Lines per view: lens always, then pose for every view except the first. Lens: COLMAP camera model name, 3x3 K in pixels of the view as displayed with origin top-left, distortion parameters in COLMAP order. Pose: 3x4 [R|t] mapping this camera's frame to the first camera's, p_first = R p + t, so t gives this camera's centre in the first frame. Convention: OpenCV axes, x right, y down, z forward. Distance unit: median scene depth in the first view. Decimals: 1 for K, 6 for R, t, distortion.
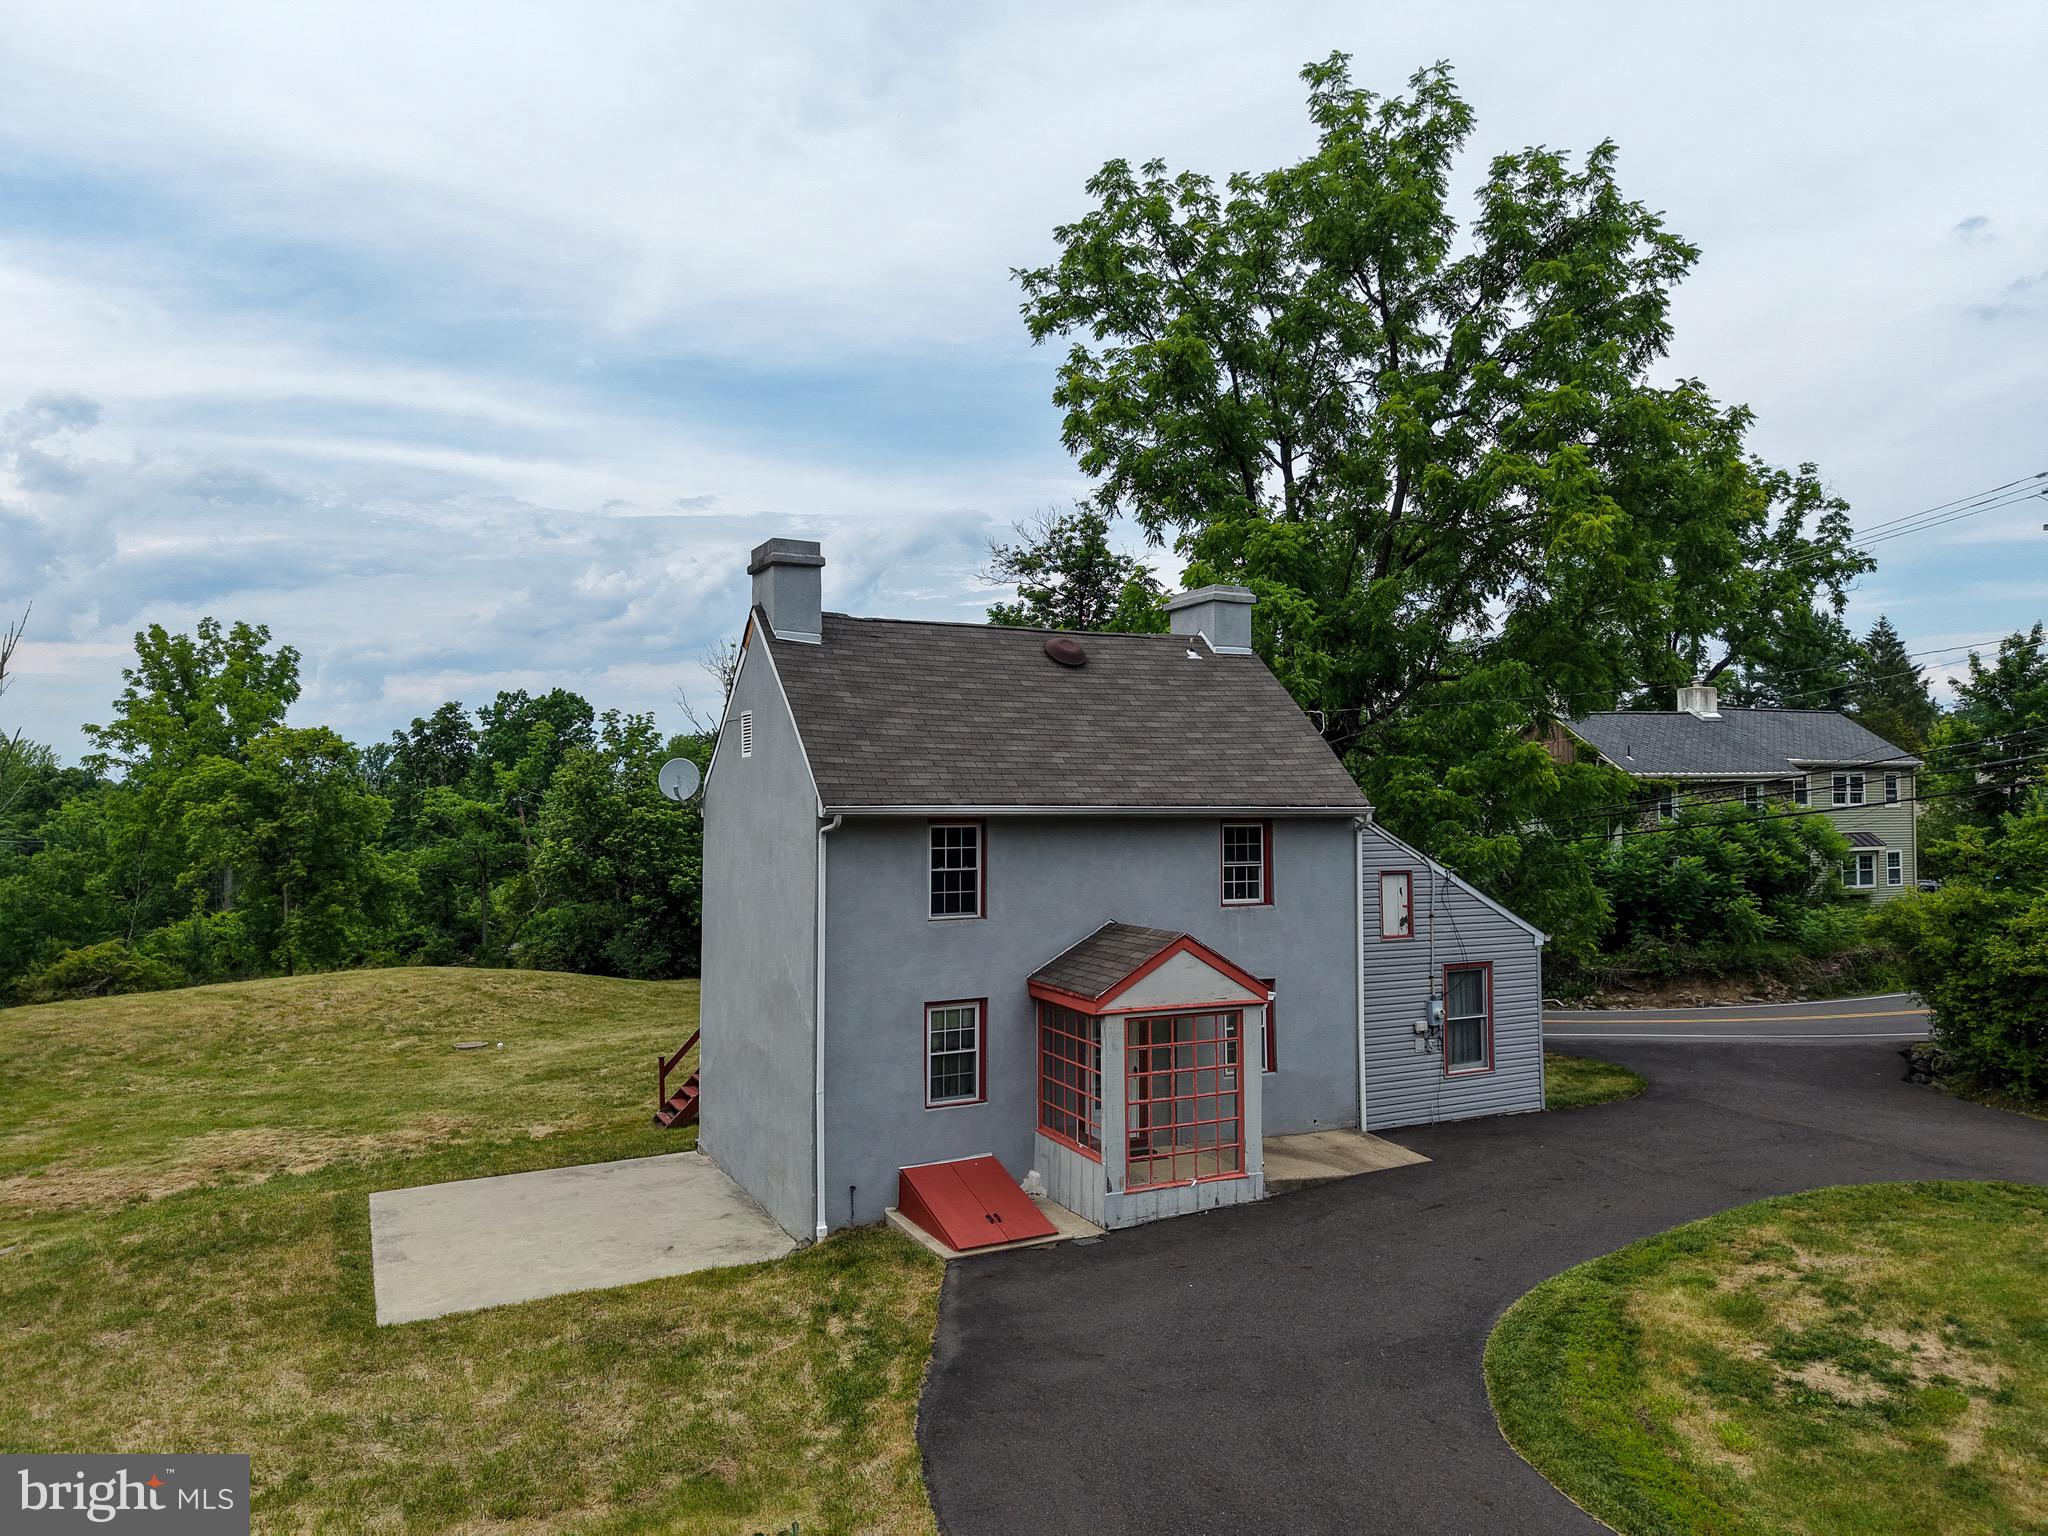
lens RADIAL K [[1394.0, 0, 1022.2], [0, 1394.0, 761.4], [0, 0, 1]] dist [0.013106, -0.010414]
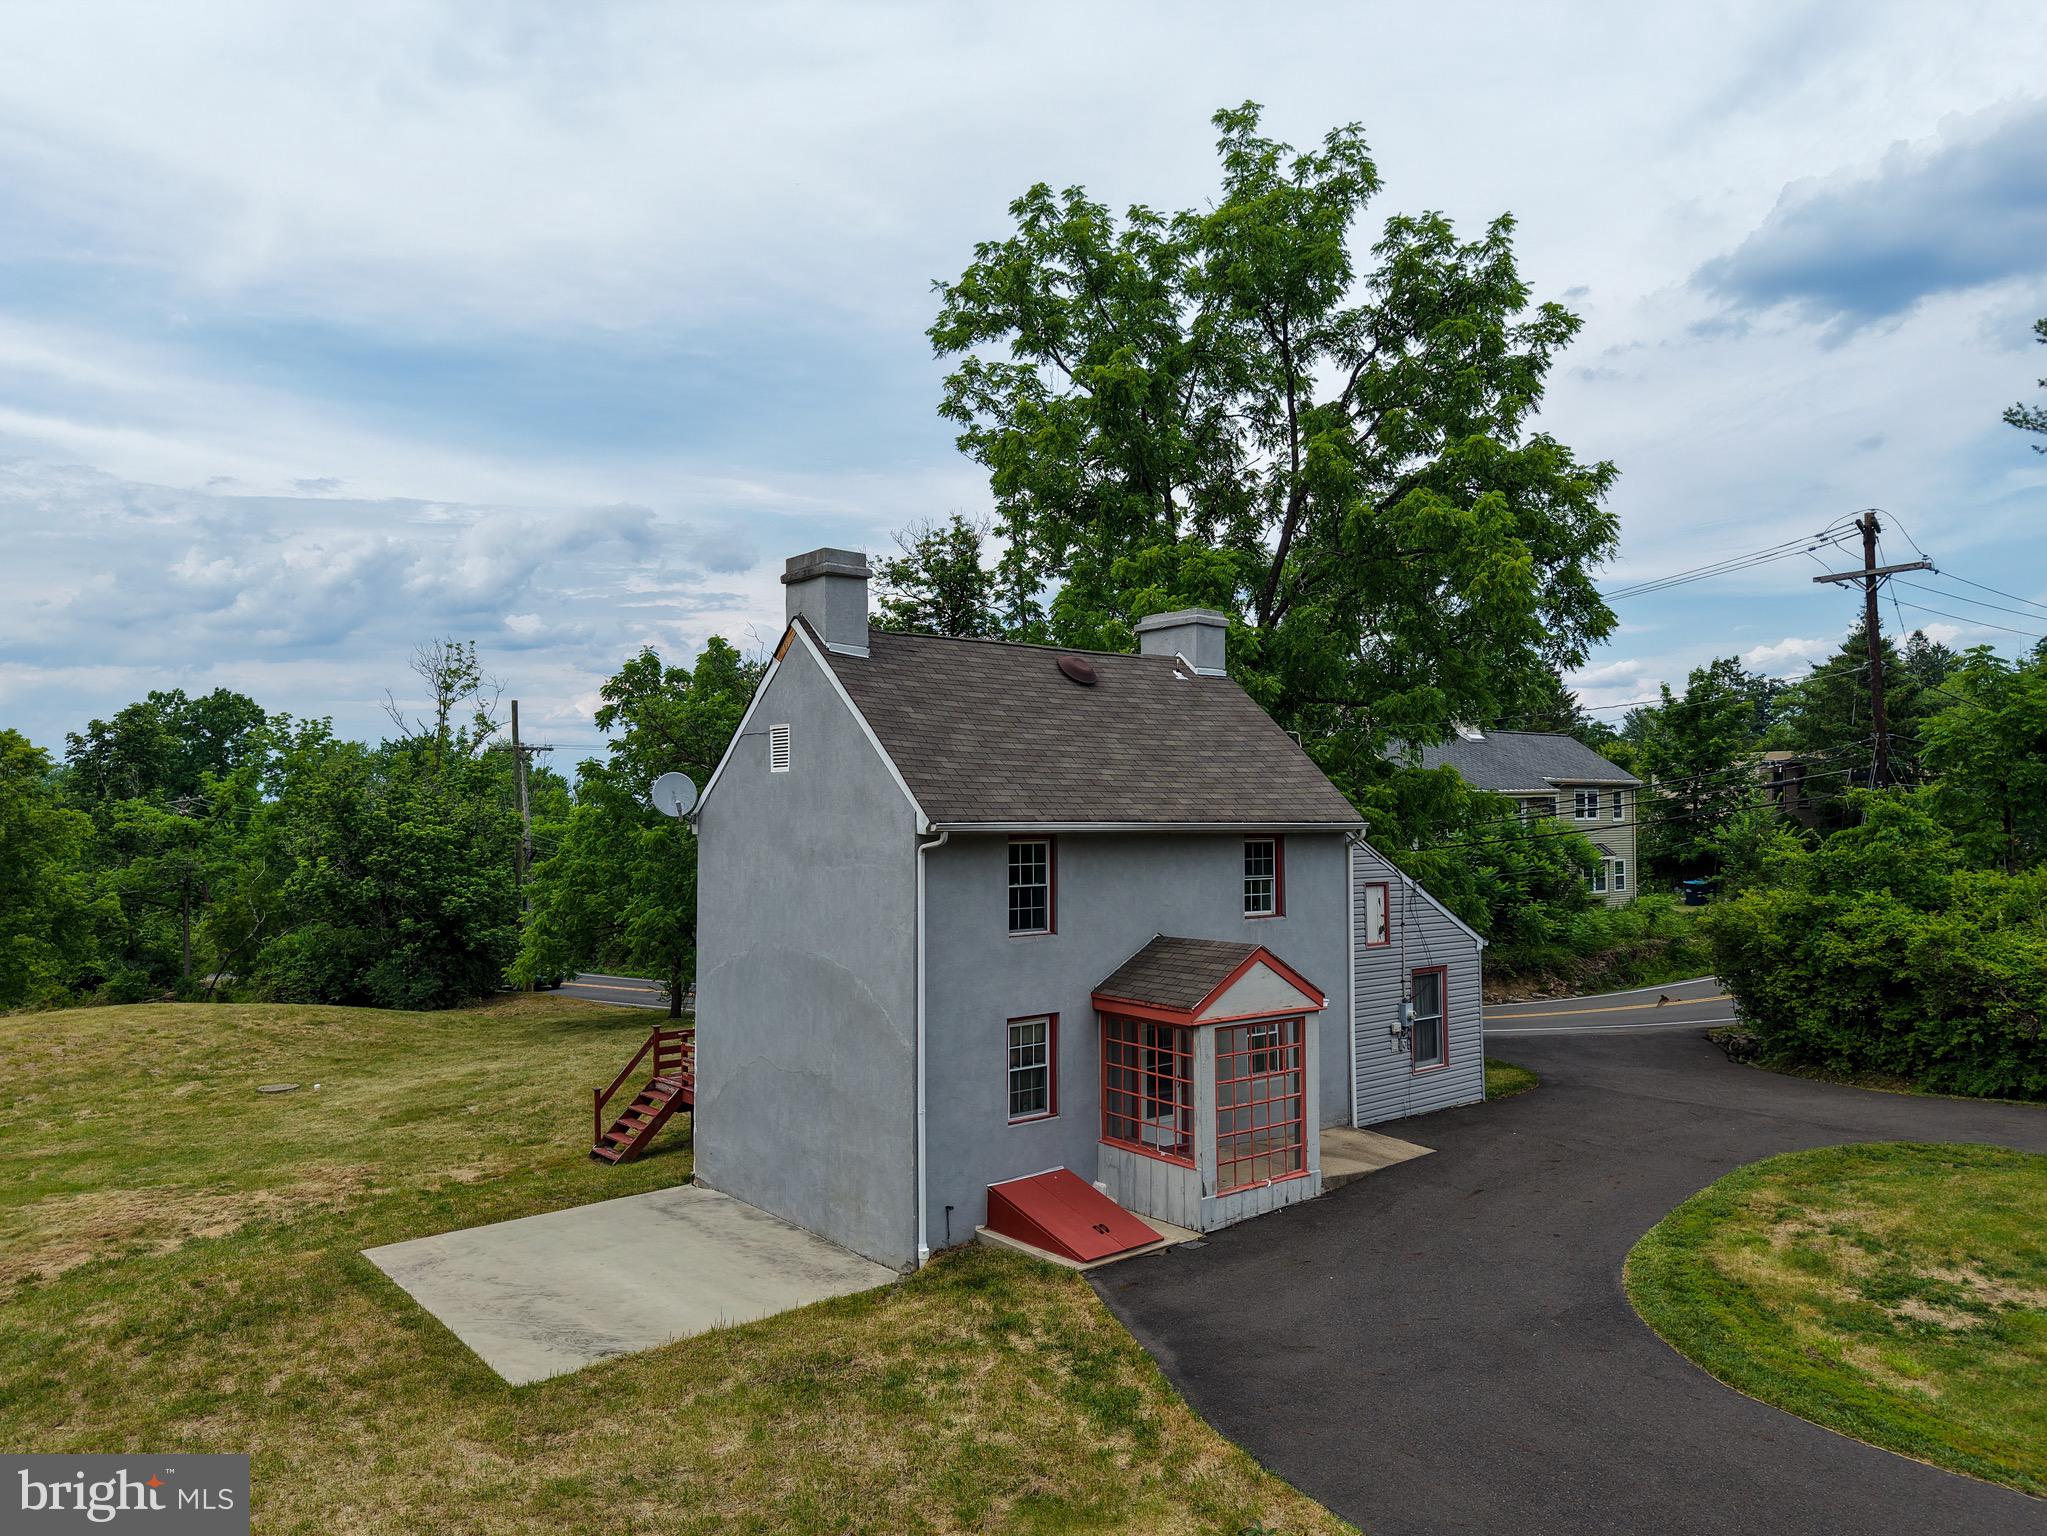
lens RADIAL K [[1413.9, 0, 1023.5], [0, 1413.9, 768.0], [0, 0, 1]] dist [0.011899, -0.007683]
pose [[0.974230, 0.007366, 0.225435, -0.250469], [-0.006395, 0.999967, -0.005038, -0.002020], [-0.225465, 0.003467, 0.974245, 0.006329]]
